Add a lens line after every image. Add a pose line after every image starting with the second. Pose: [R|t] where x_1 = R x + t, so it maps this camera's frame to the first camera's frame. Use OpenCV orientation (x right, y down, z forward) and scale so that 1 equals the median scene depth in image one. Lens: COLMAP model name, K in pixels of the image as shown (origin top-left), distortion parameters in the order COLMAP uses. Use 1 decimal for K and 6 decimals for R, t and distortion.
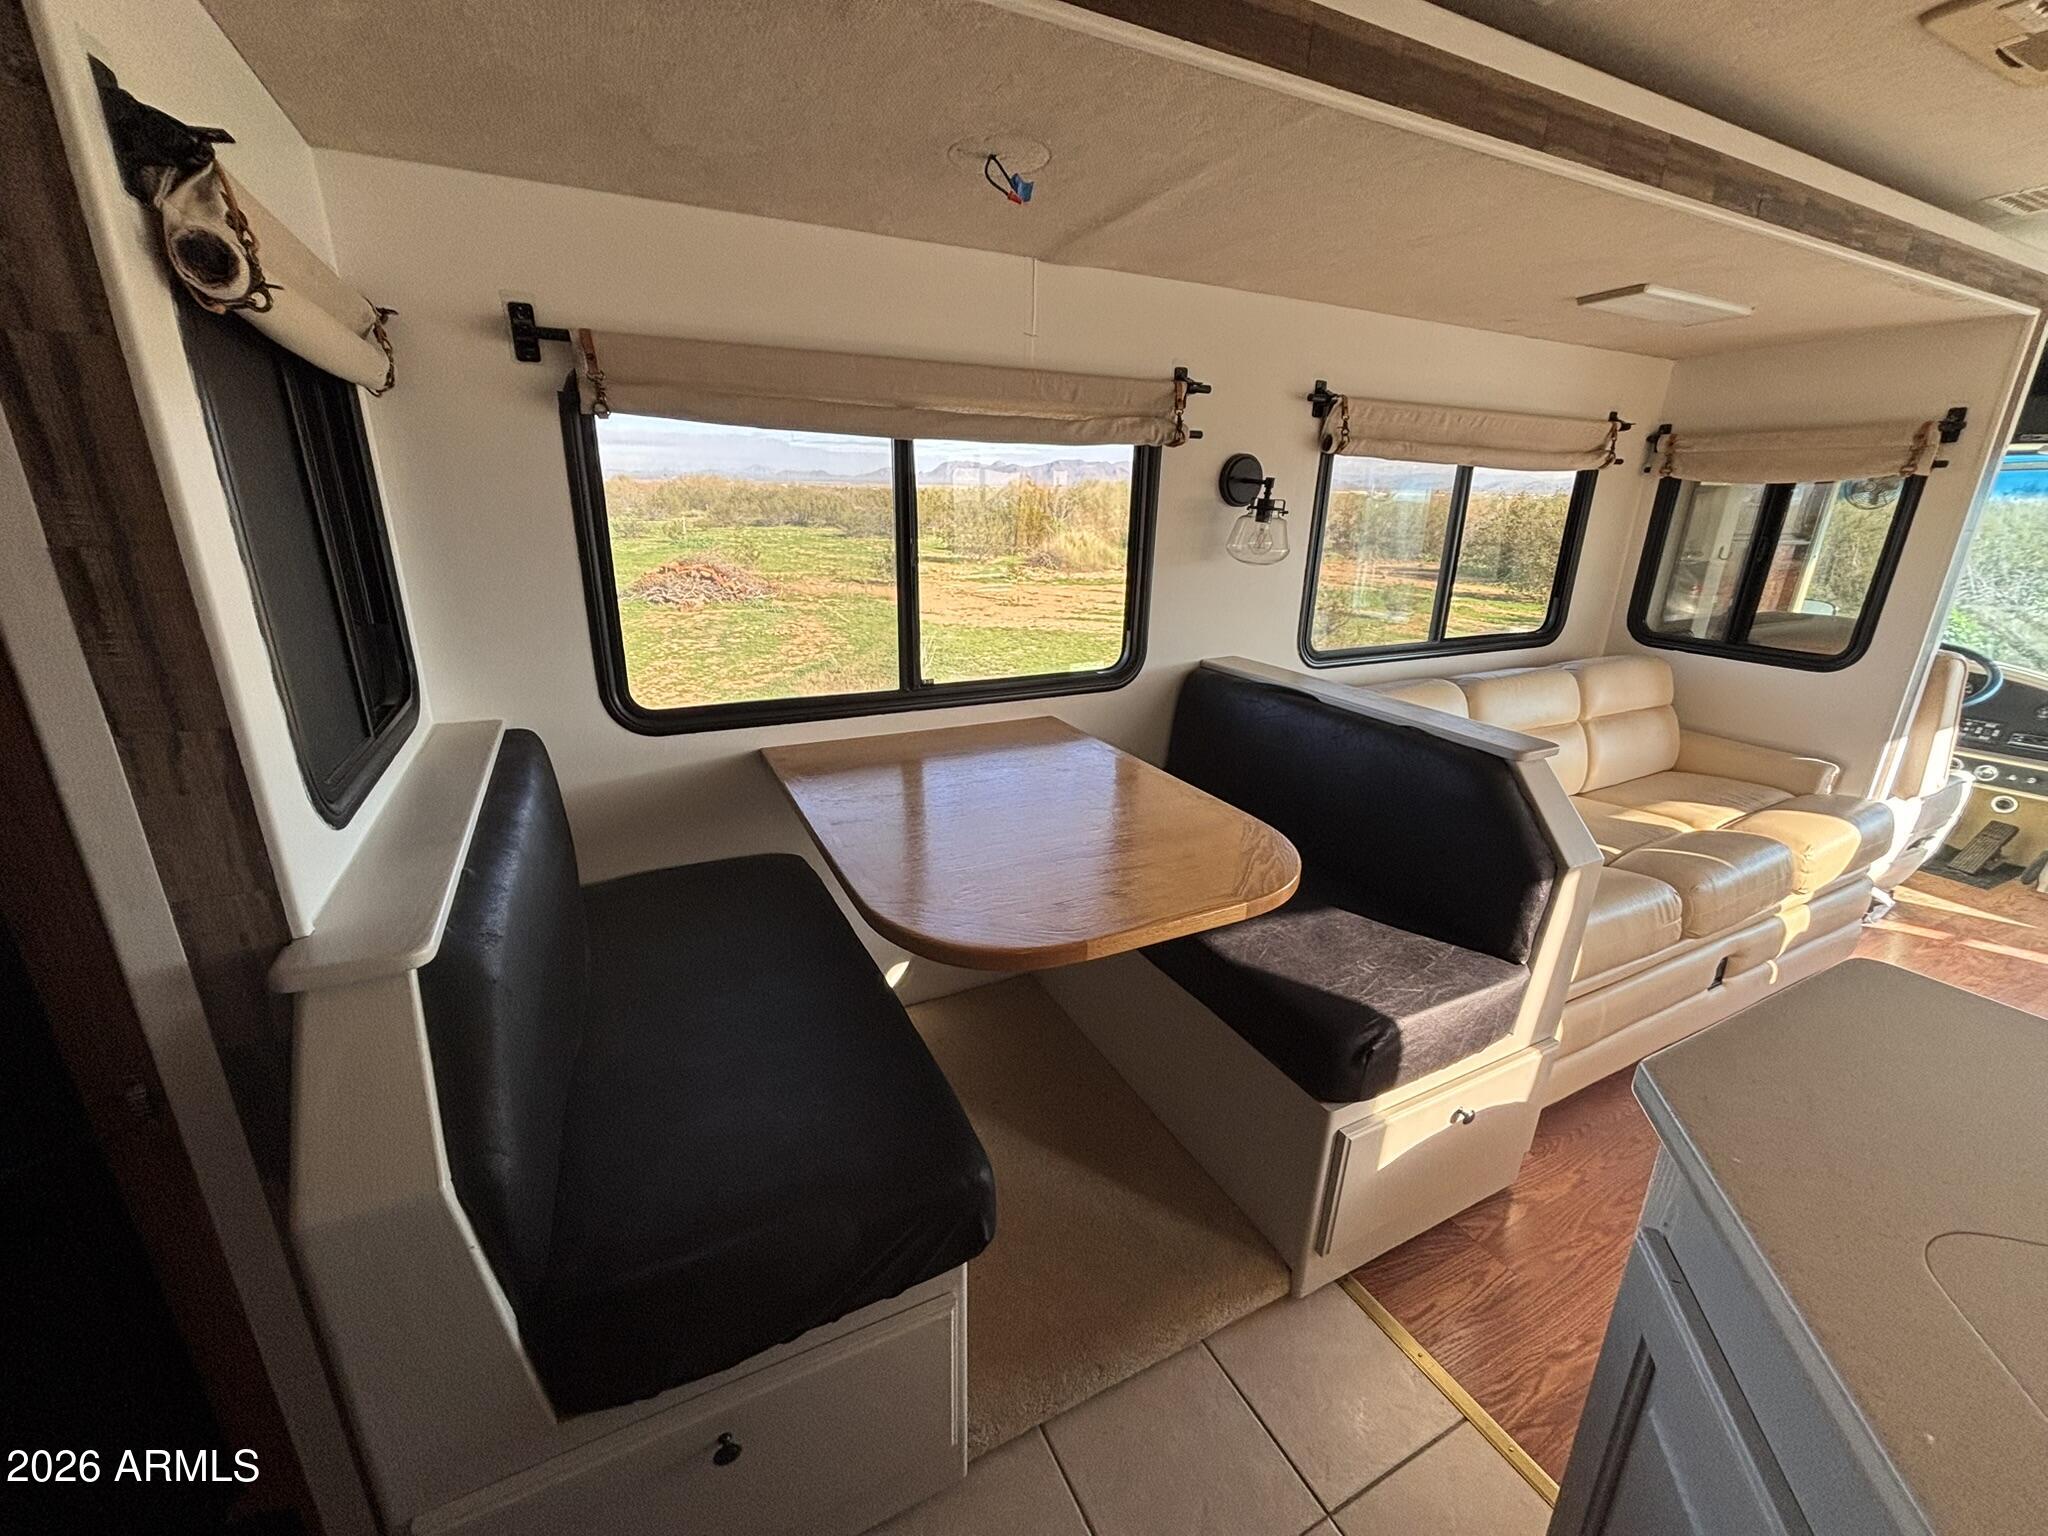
lens RADIAL K [[831.5, 0, 1024.1], [0, 831.5, 765.3], [0, 0, 1]] dist [0.007718, -0.000837]
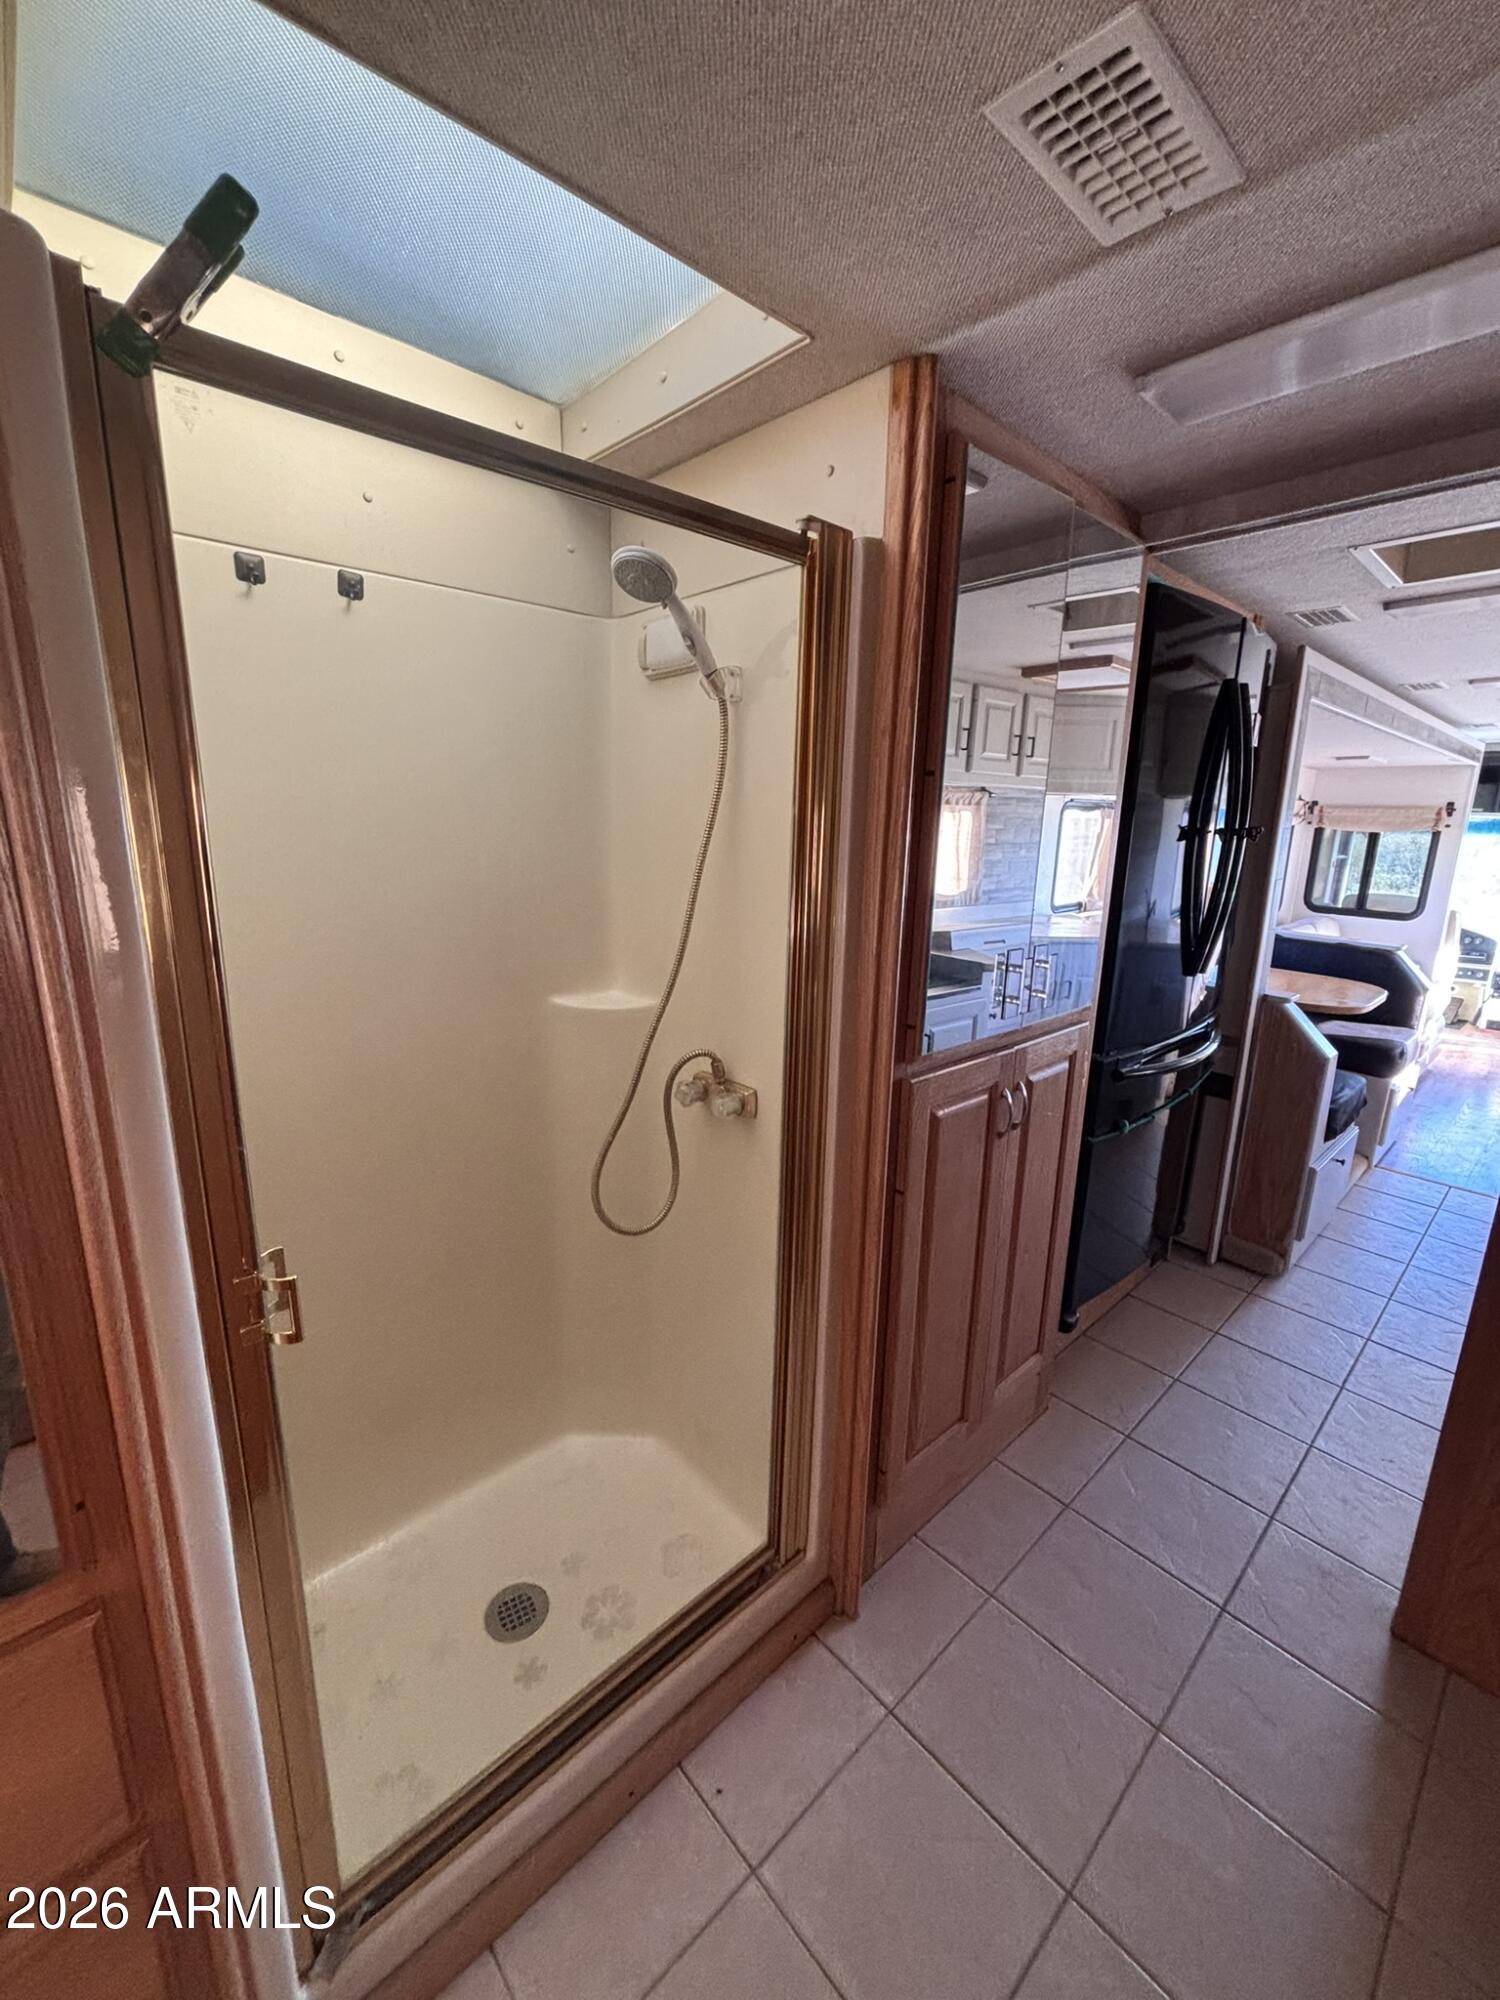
lens RADIAL K [[812.0, 0, 756.9], [0, 812.0, 995.6], [0, 0, 1]] dist [0.007718, -0.000837]
pose [[0.960100, -0.057272, 0.273731, -1.087680], [0.080909, 0.993831, -0.075850, 0.089612], [-0.267698, 0.094971, 0.958811, -0.461753]]
